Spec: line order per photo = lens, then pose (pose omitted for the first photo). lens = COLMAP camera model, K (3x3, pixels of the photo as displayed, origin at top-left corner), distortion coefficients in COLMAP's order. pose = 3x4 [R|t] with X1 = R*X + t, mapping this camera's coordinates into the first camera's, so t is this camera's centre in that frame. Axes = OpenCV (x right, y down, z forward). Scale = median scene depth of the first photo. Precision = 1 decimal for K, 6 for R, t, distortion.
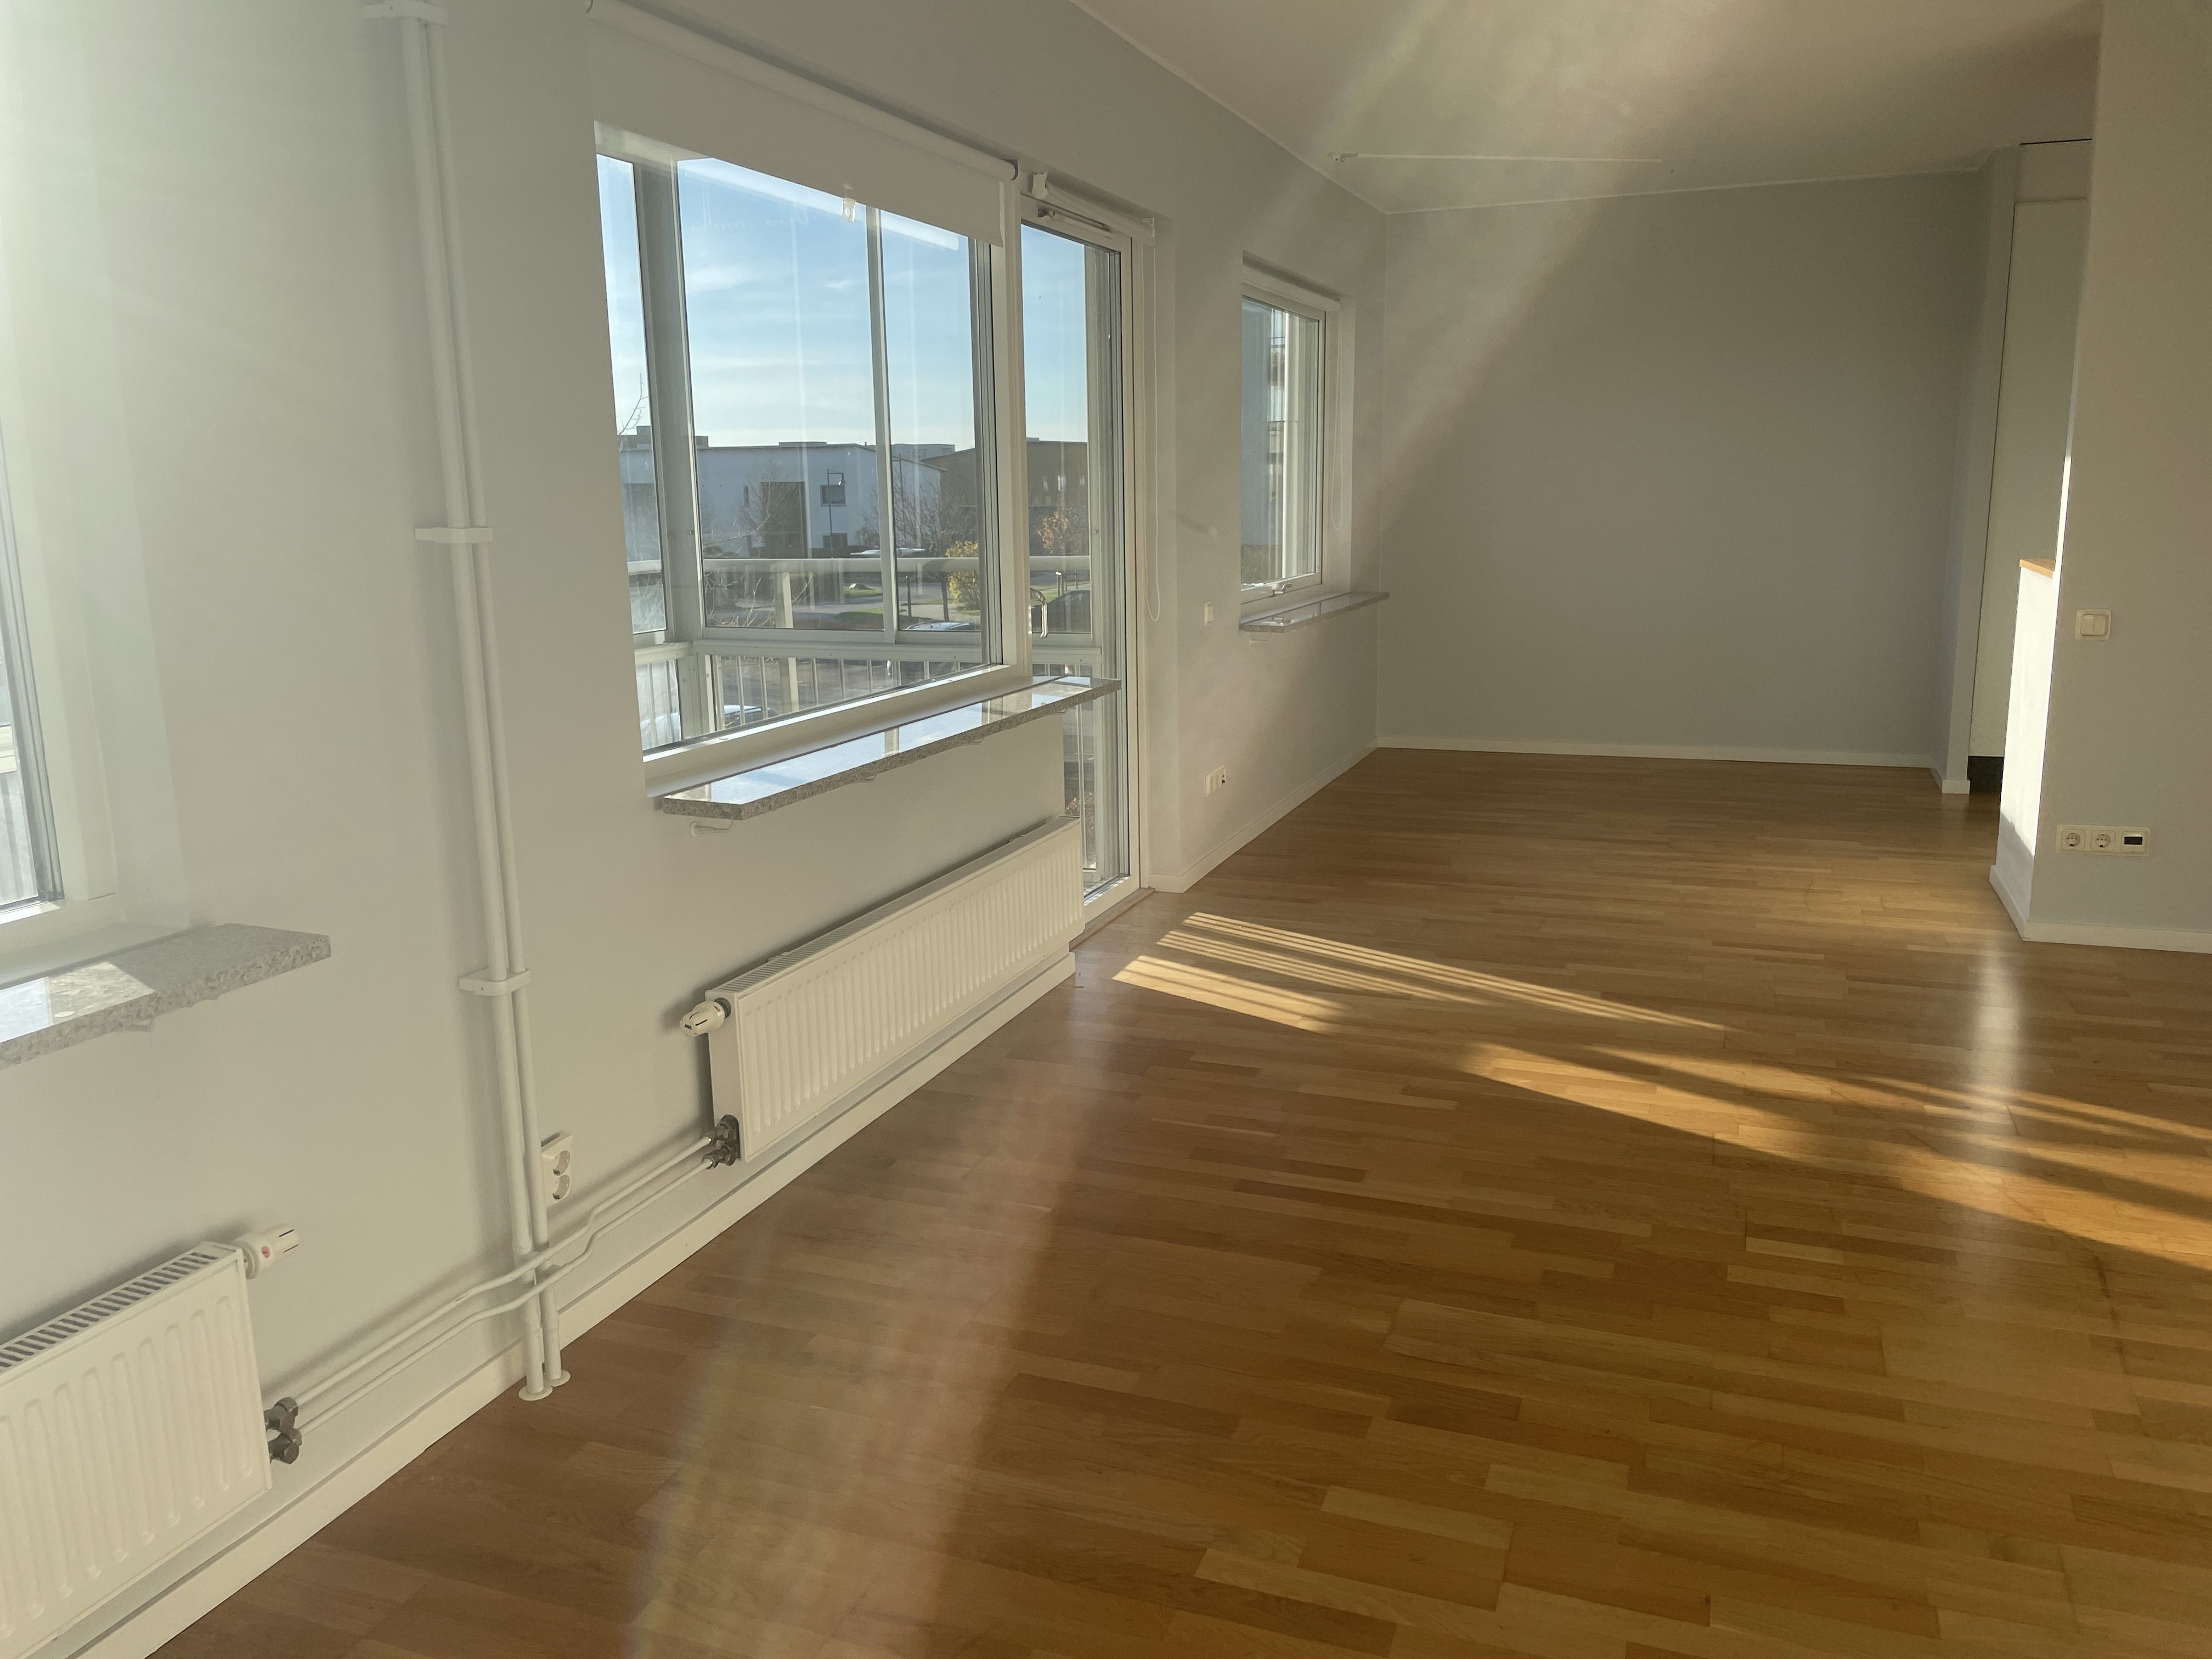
lens RADIAL K [[1626.7, 0, 1106.0], [0, 1626.7, 829.5], [0, 0, 1]] dist [0.064657, -0.006325]
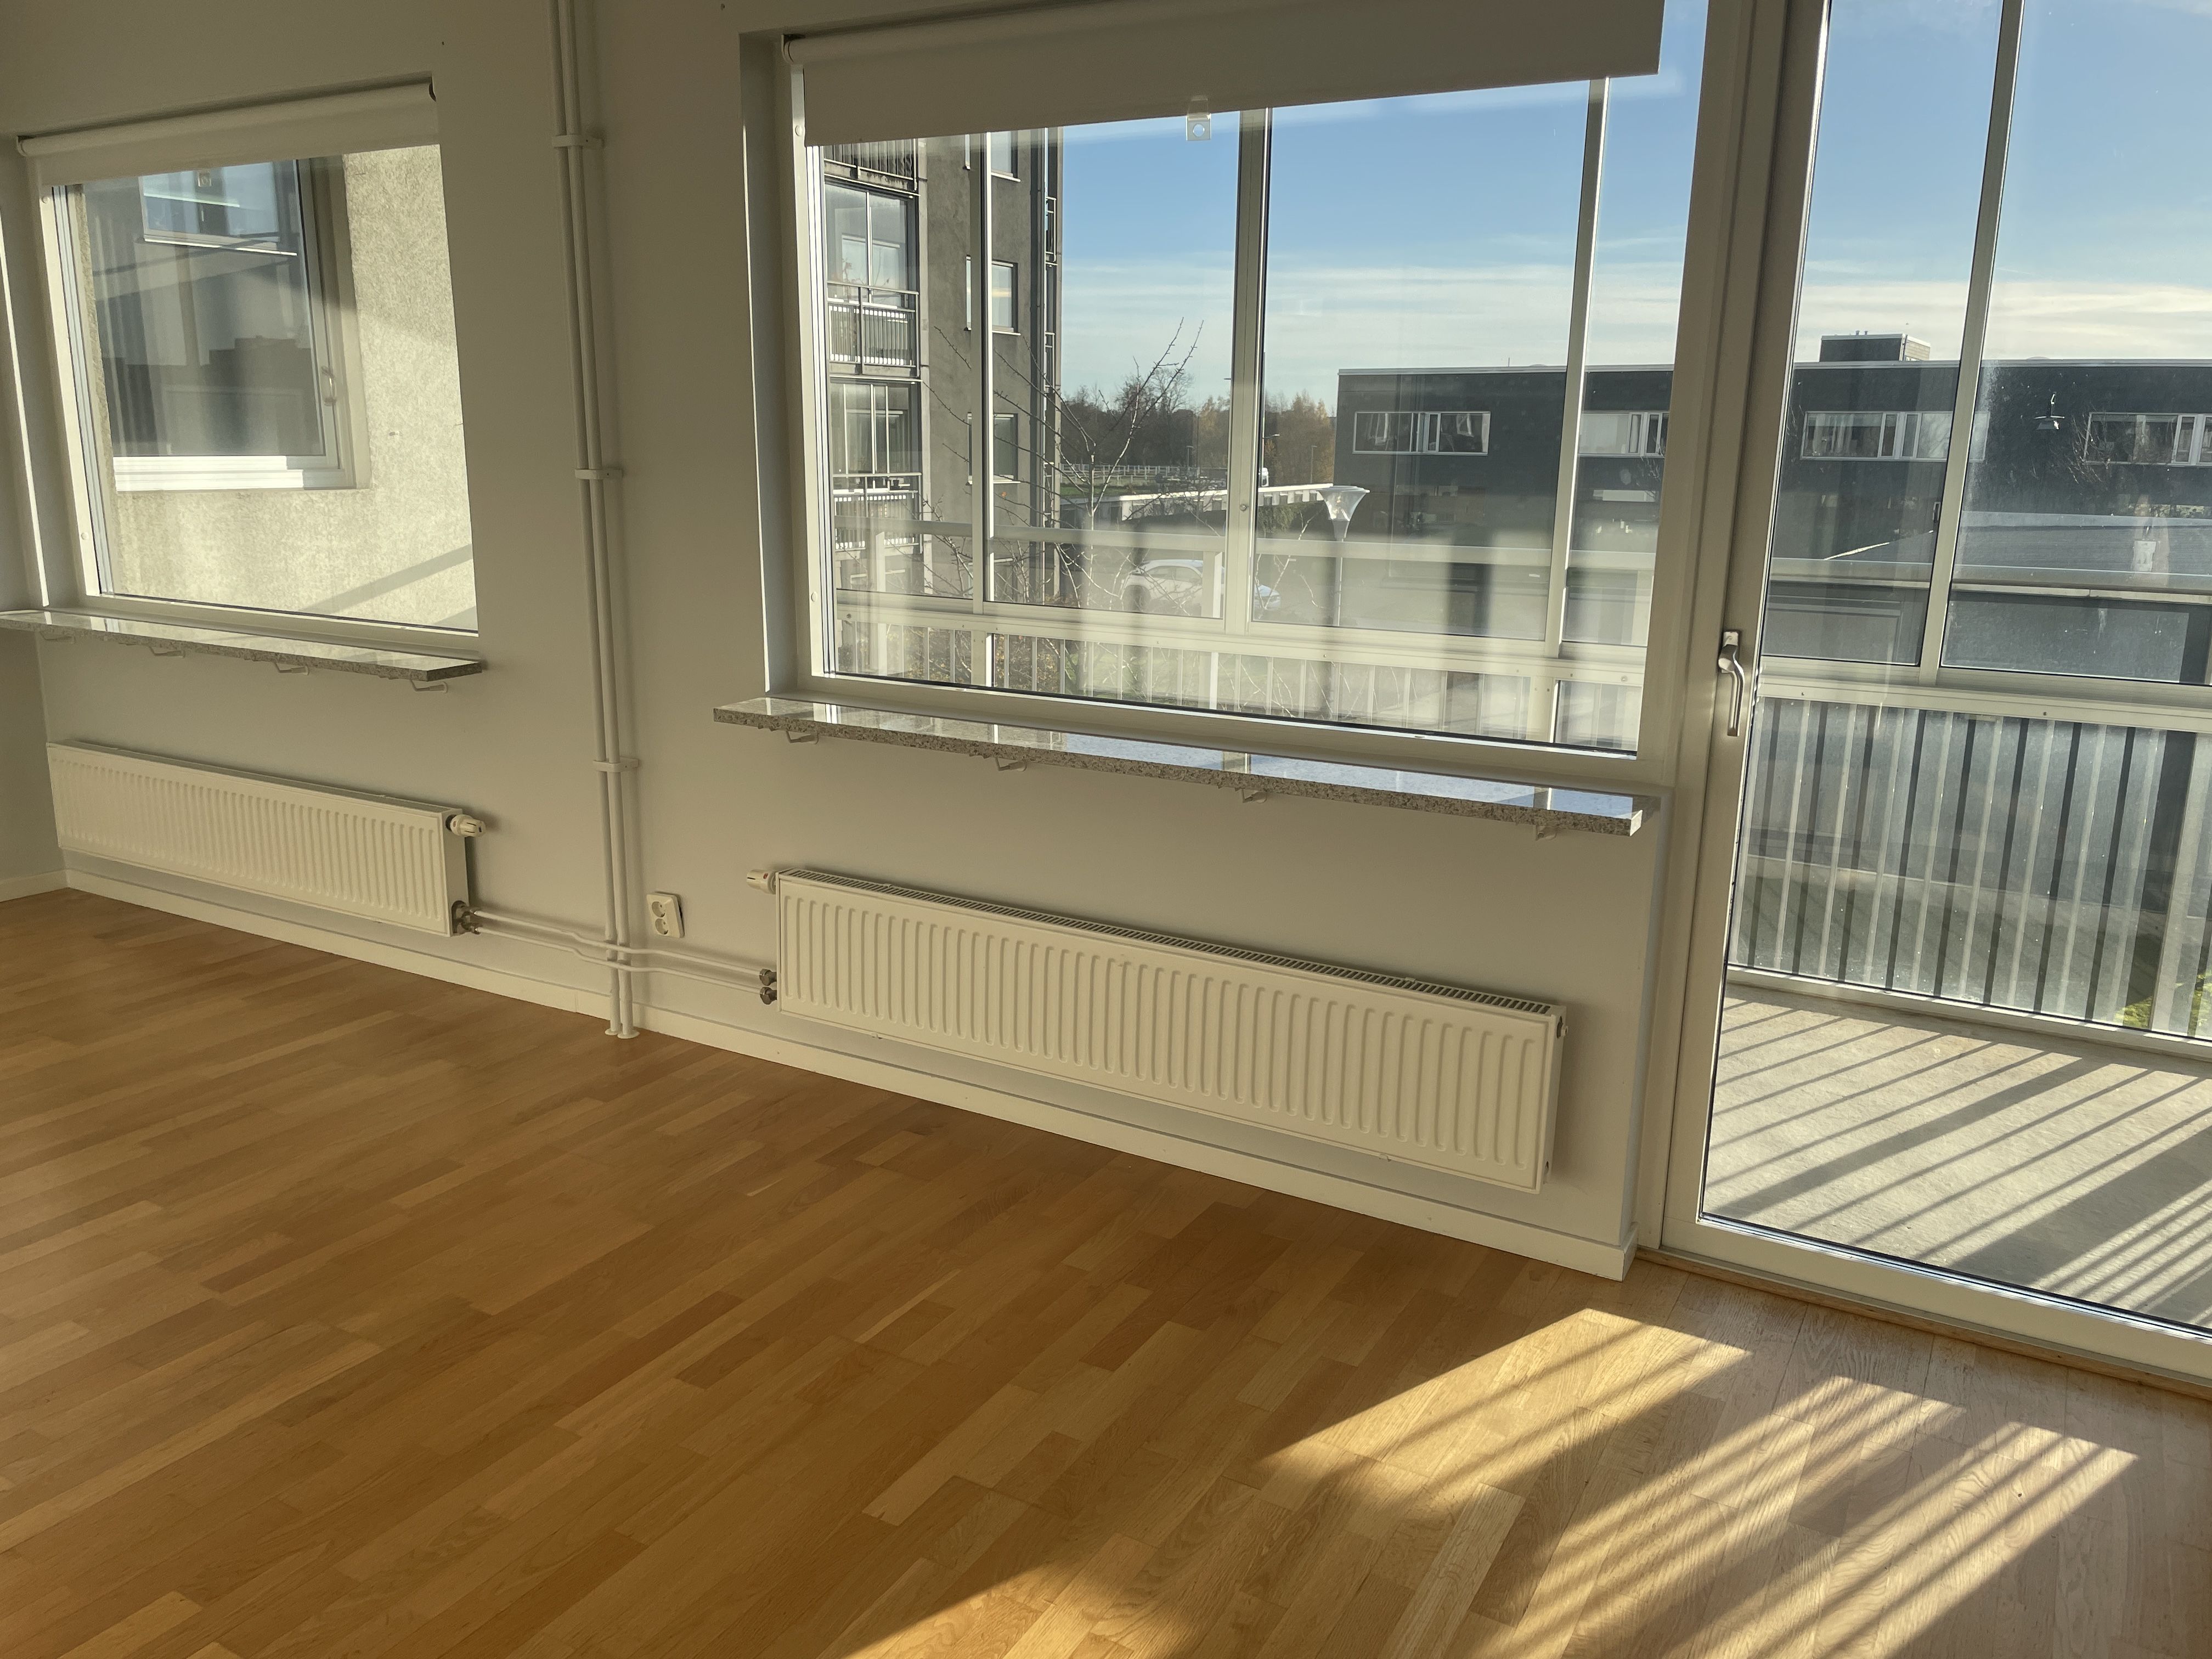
lens RADIAL K [[1683.2, 0, 1095.4], [0, 1683.2, 837.2], [0, 0, 1]] dist [0.132292, -0.193902]
pose [[-0.169410, 0.236786, -0.956678, 0.675556], [-0.211184, 0.939439, 0.269916, -0.227833], [0.962653, 0.247762, -0.109145, 0.990761]]
